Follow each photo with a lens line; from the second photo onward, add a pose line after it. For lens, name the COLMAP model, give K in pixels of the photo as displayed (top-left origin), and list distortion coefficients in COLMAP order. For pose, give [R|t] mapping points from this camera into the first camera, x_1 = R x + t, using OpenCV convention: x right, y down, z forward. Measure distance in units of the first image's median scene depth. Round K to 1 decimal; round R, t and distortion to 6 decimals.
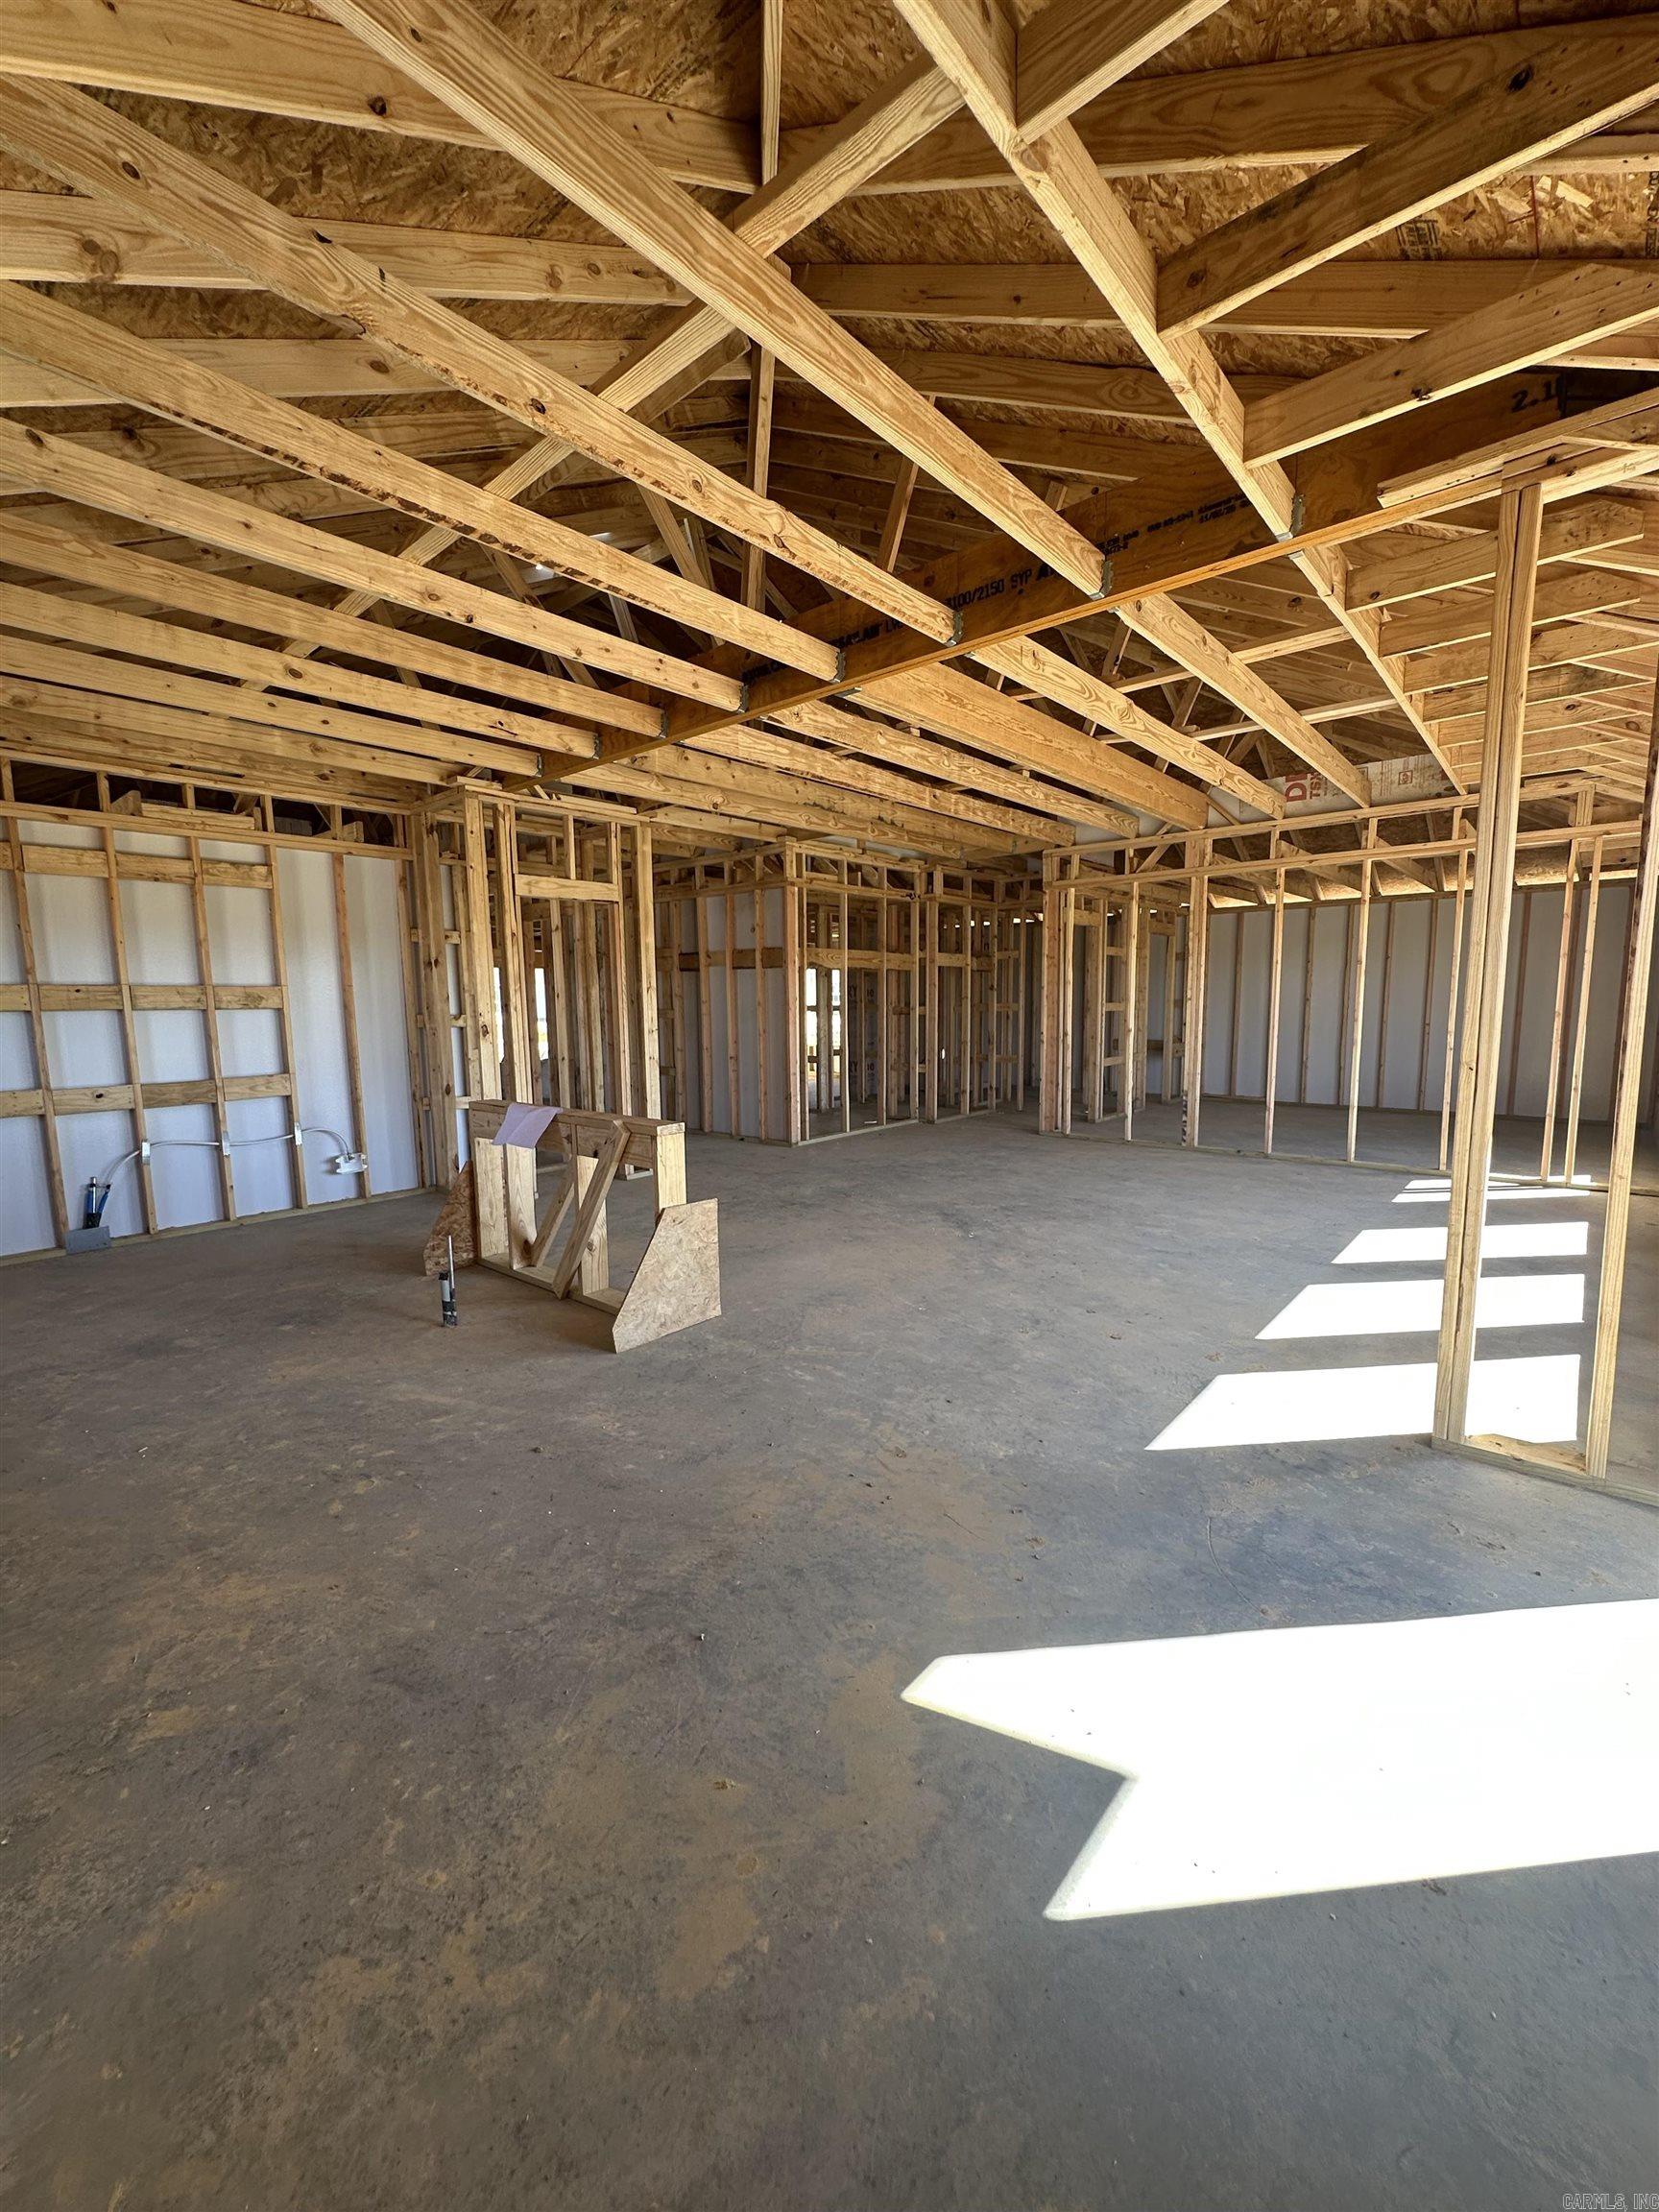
lens RADIAL K [[880.8, 0, 829.5], [0, 880.8, 1106.0], [0, 0, 1]] dist [-0.000108, -0.000068]
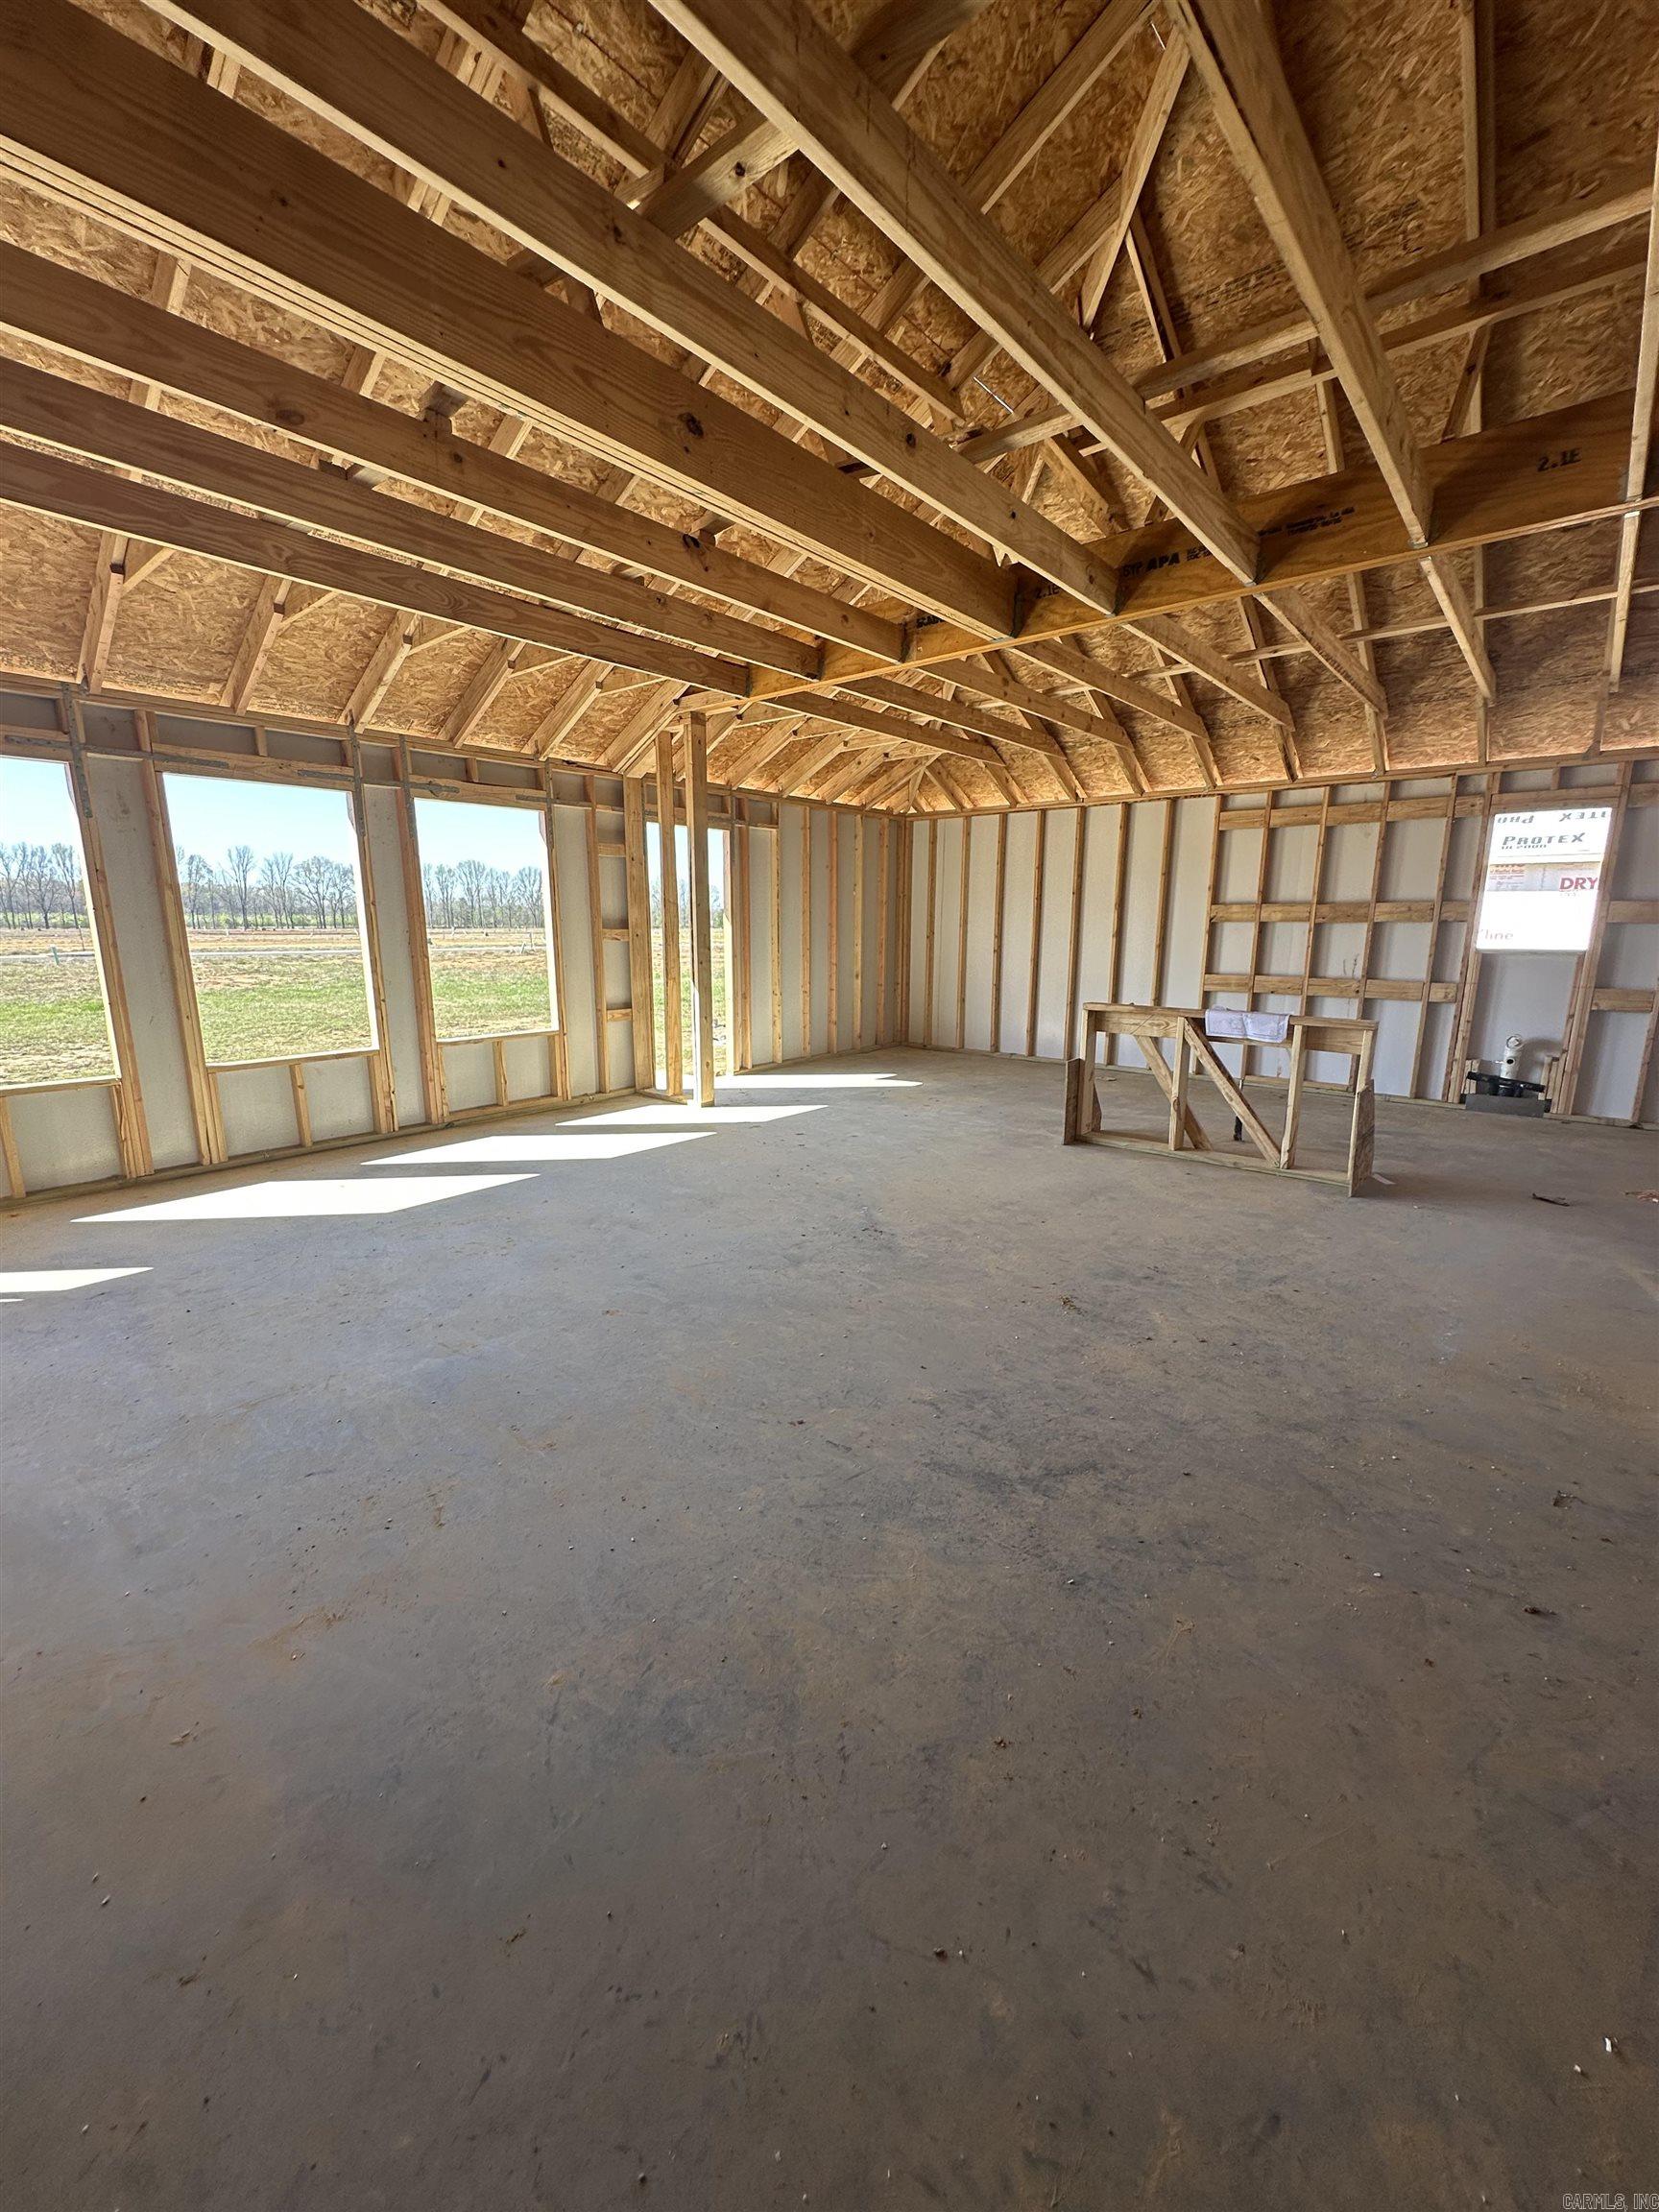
lens RADIAL K [[880.8, 0, 829.5], [0, 880.8, 1106.0], [0, 0, 1]] dist [-0.000108, -0.000068]
pose [[-0.999850, 0.014163, -0.009932, 0.201917], [0.010189, 0.946176, 0.323493, -0.217527], [0.013979, 0.323343, -0.946179, 1.765654]]
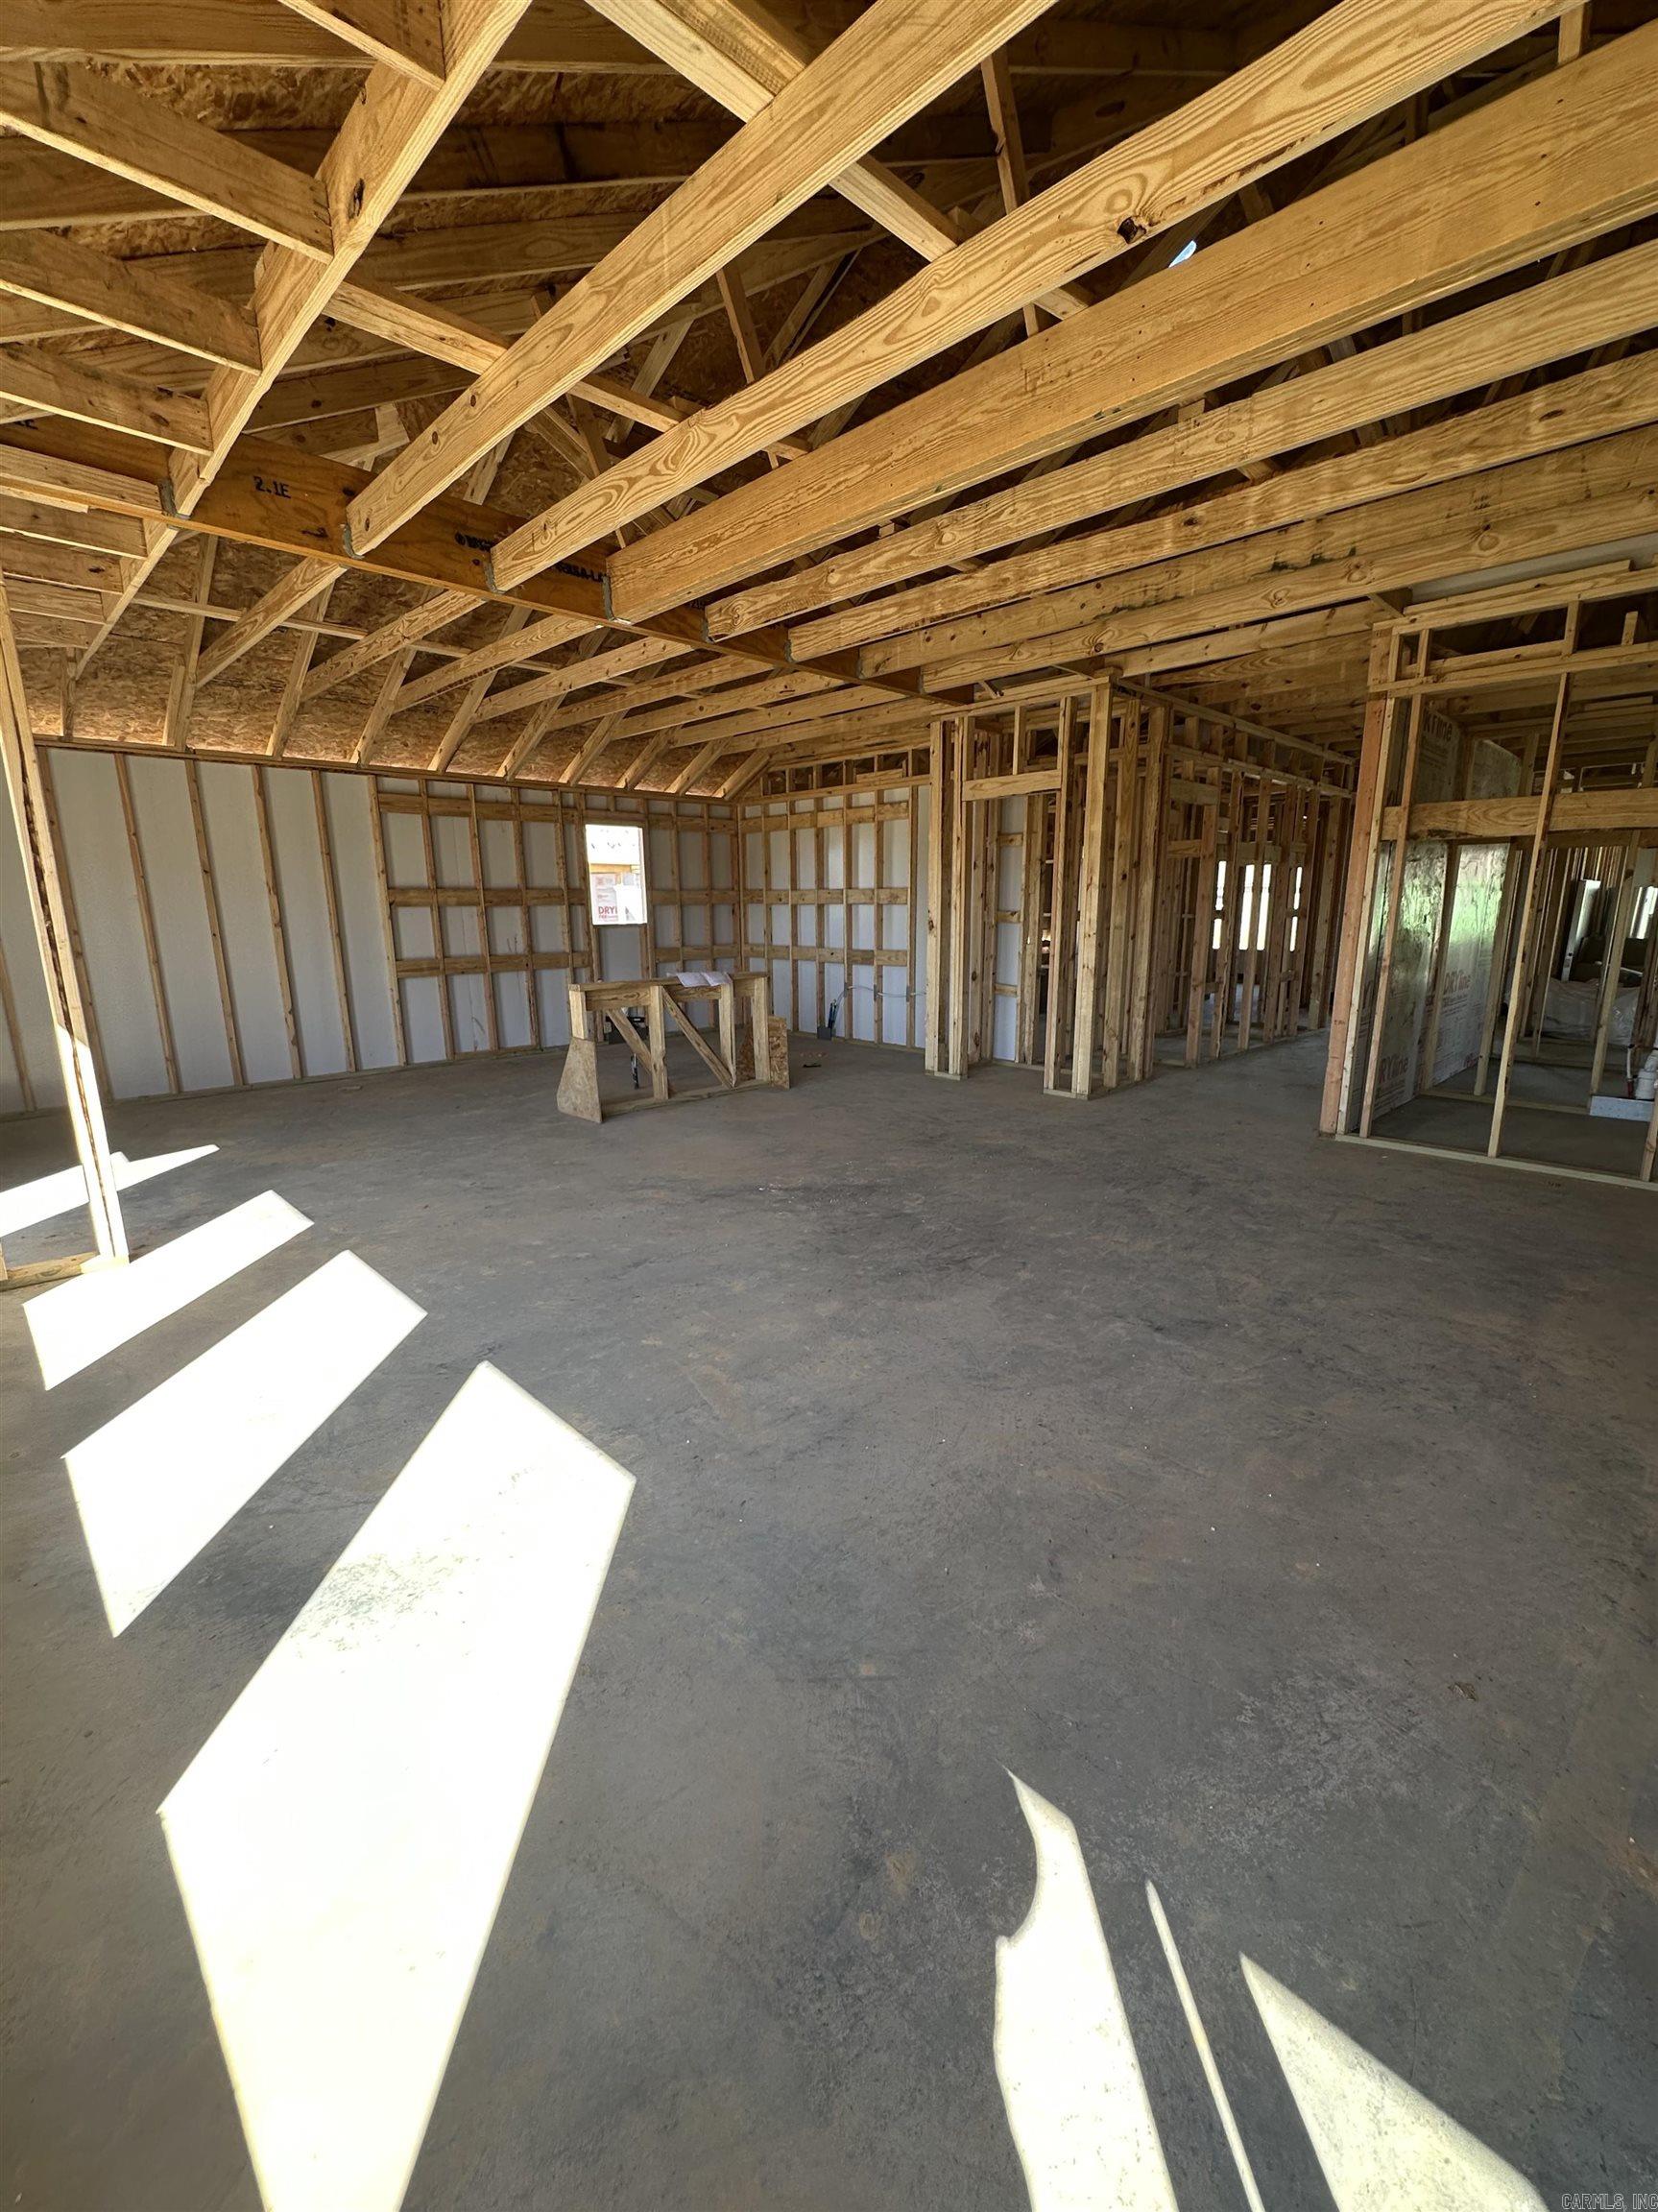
lens RADIAL K [[910.8, 0, 829.0], [0, 910.8, 1106.0], [0, 0, 1]] dist [-0.002142, -0.000118]
pose [[-0.078587, 0.227939, -0.970499, 0.983803], [-0.113634, 0.965116, 0.235877, -0.141980], [0.990410, 0.128818, -0.049944, 1.096877]]
